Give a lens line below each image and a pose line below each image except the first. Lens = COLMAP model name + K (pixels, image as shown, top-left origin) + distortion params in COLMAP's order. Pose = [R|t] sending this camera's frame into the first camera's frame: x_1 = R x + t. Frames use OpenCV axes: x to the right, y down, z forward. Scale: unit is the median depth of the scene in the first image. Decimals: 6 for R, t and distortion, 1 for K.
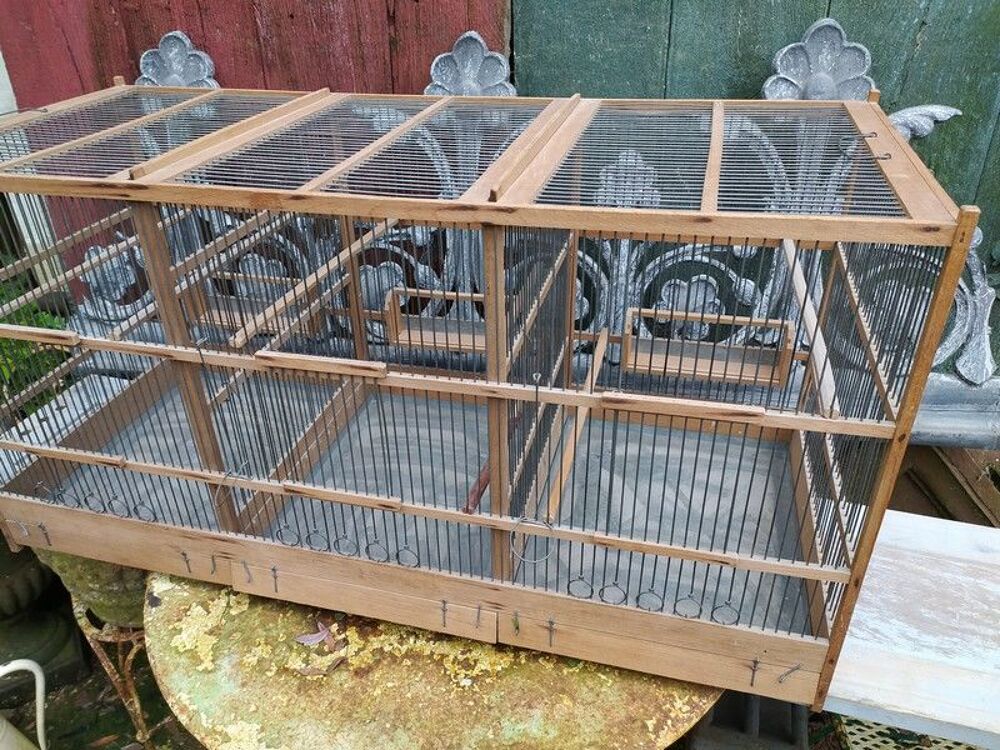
lens RADIAL K [[749.4, 0, 498.6], [0, 749.4, 377.3], [0, 0, 1]] dist [0.054973, -0.054396]
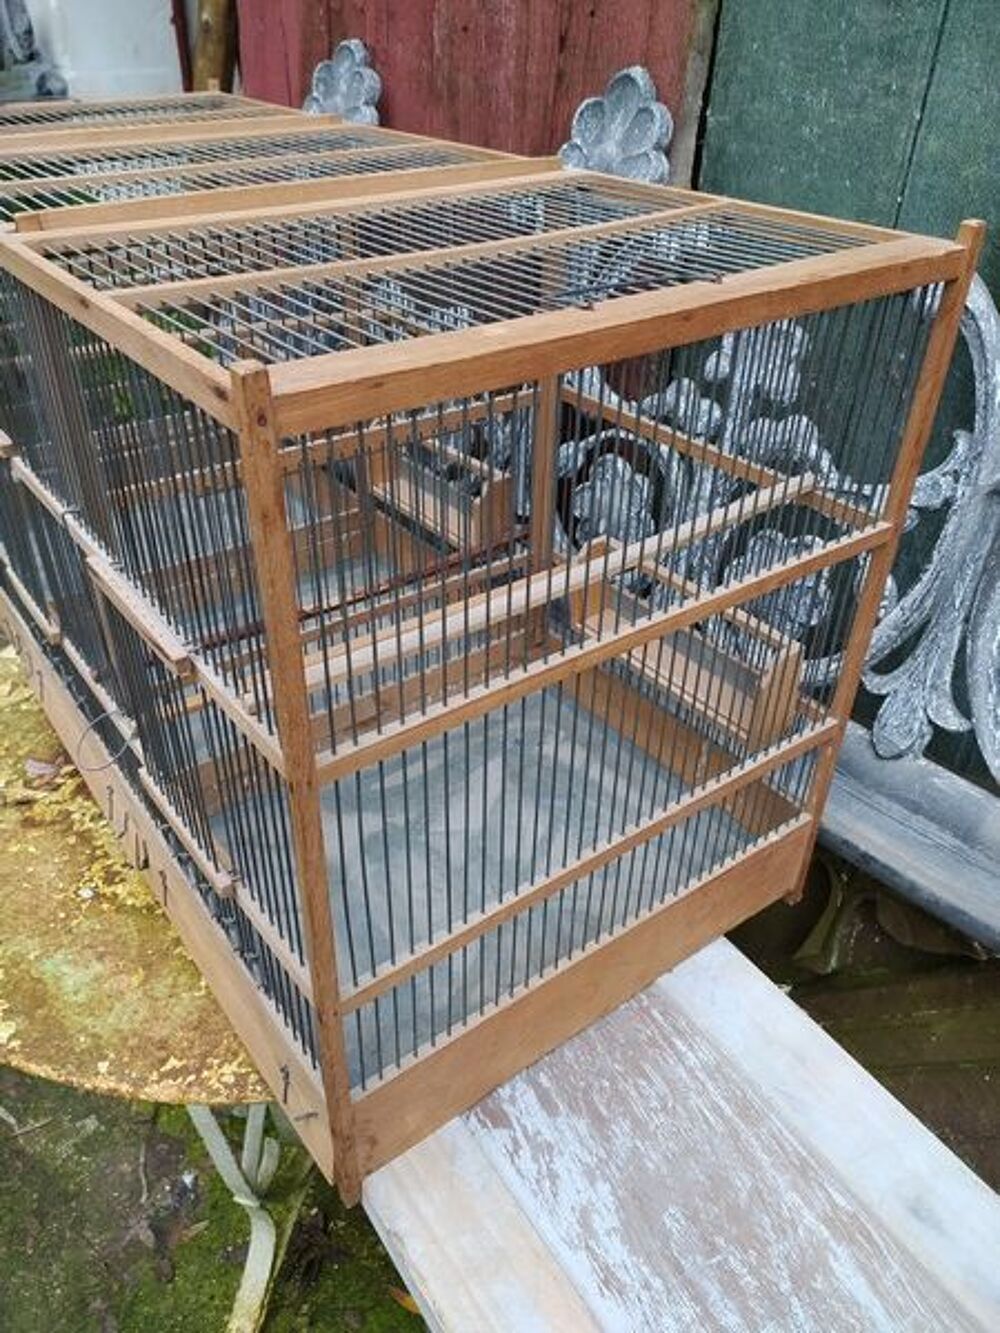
lens RADIAL K [[1014.0, 0, 490.7], [0, 1014.0, 655.8], [0, 0, 1]] dist [0.043232, -0.048698]
pose [[0.776777, 0.377812, -0.503861, 0.683150], [-0.347075, 0.924417, 0.158091, -0.122941], [0.525506, 0.052076, 0.849195, 0.306954]]
